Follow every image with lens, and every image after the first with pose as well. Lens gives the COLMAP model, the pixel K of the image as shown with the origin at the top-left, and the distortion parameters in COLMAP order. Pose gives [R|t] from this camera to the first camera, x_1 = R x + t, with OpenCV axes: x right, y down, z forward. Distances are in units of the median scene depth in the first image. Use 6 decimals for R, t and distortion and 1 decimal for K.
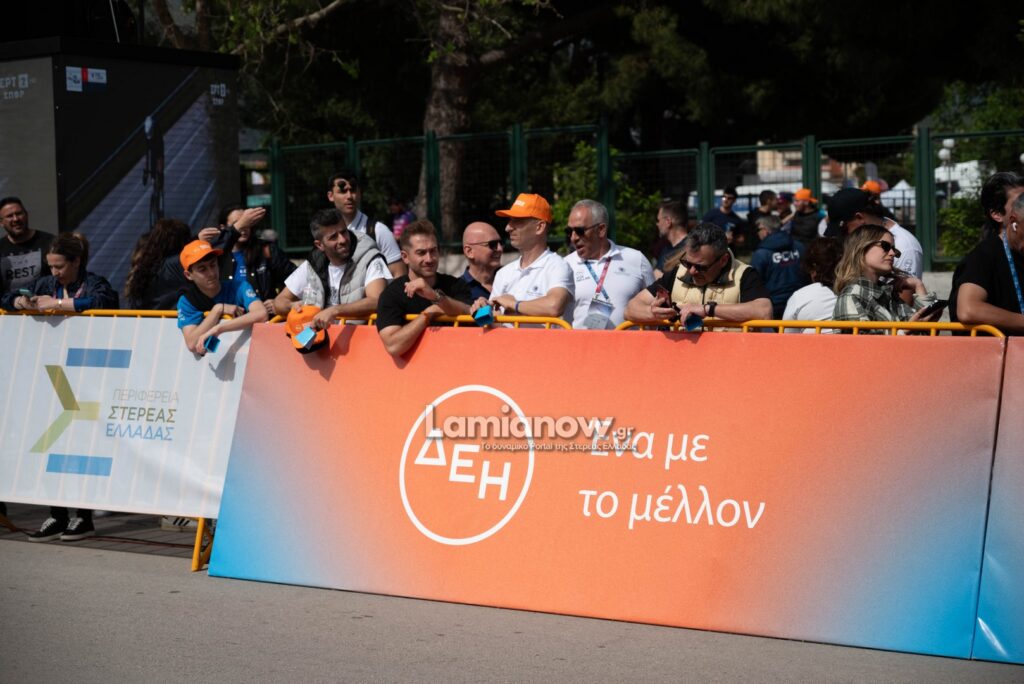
lens RADIAL K [[2111.2, 0, 506.8], [0, 2111.2, 336.8], [0, 0, 1]] dist [0.030288, 0.000000]
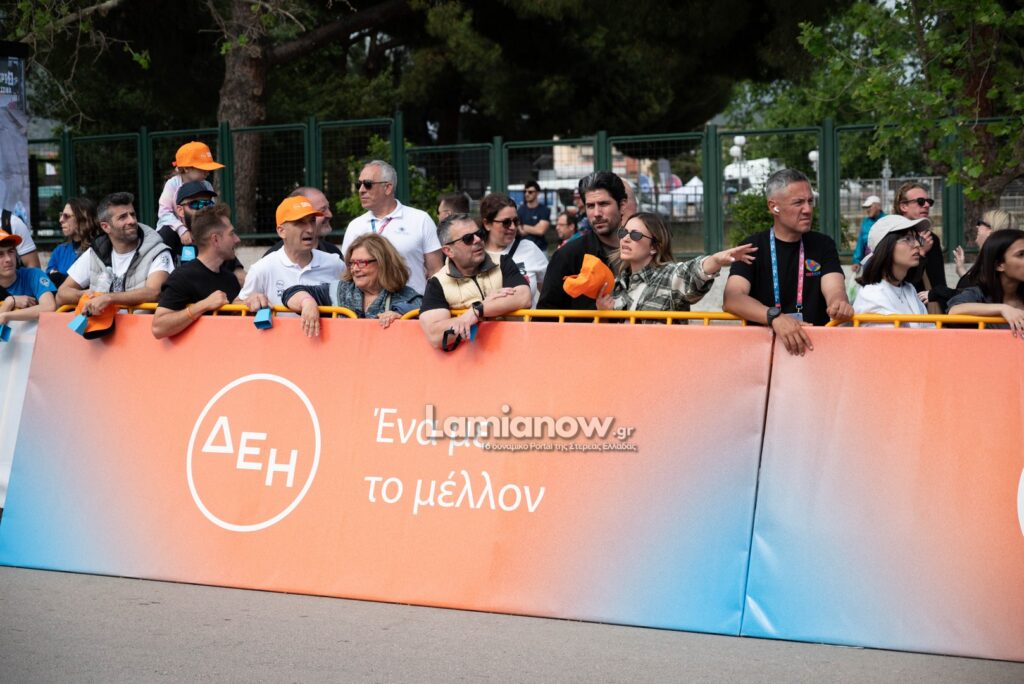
lens RADIAL K [[2111.2, 0, 501.3], [0, 2111.2, 349.6], [0, 0, 1]] dist [0.030288, 0.000000]
pose [[0.995710, 0.000424, 0.092533, 0.005325], [-0.001249, 0.999960, 0.008857, 0.002204], [-0.092525, -0.008934, 0.995670, -0.018714]]
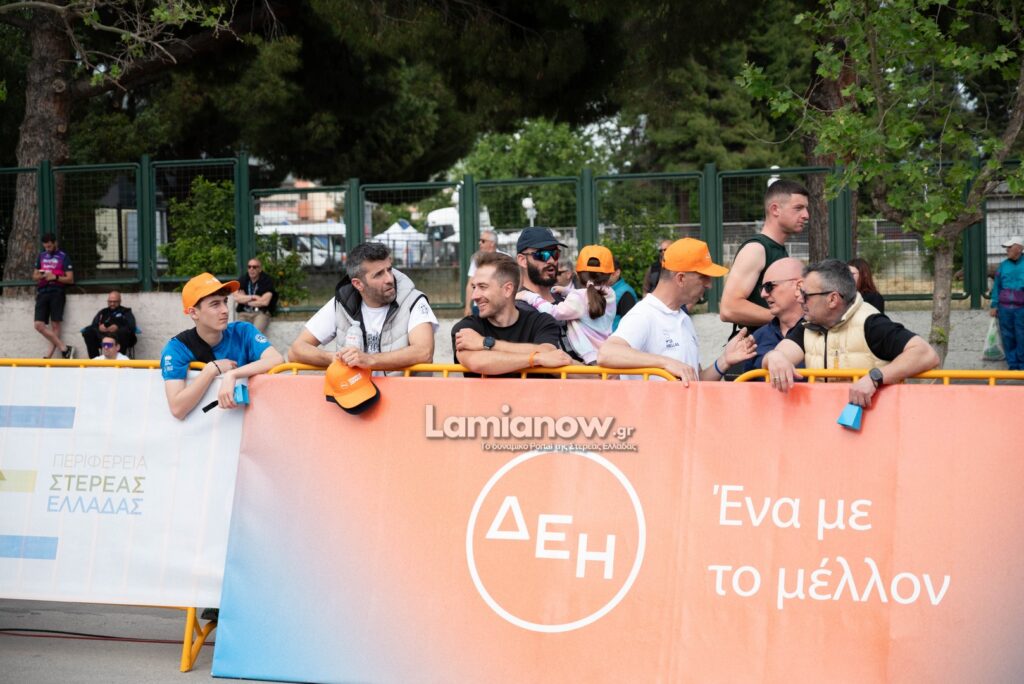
lens RADIAL K [[2111.2, 0, 487.0], [0, 2111.2, 333.4], [0, 0, 1]] dist [0.030288, 0.000000]
pose [[0.965804, 0.000207, 0.259273, -0.269574], [0.005215, 0.999782, -0.020225, -0.005872], [-0.259220, 0.020885, 0.965592, 0.170326]]
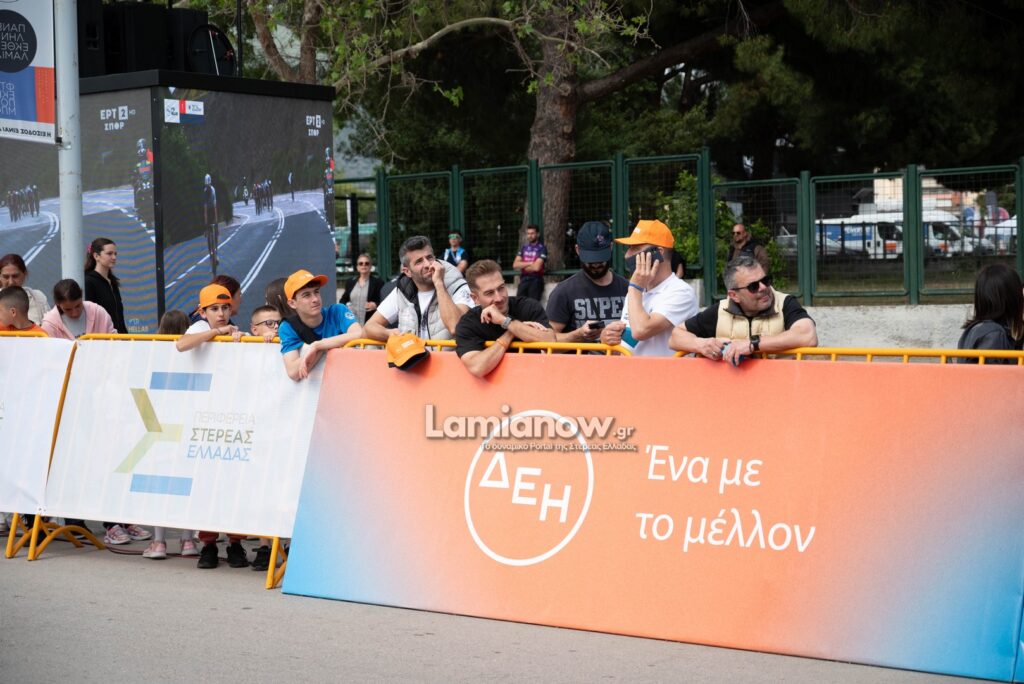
lens RADIAL K [[2111.2, 0, 508.8], [0, 2111.2, 350.5], [0, 0, 1]] dist [0.030288, 0.000000]
pose [[0.998397, 0.005134, -0.056364, 0.028622], [-0.005505, 0.999964, -0.006429, 0.000694], [0.056329, 0.006729, 0.998390, -0.025171]]
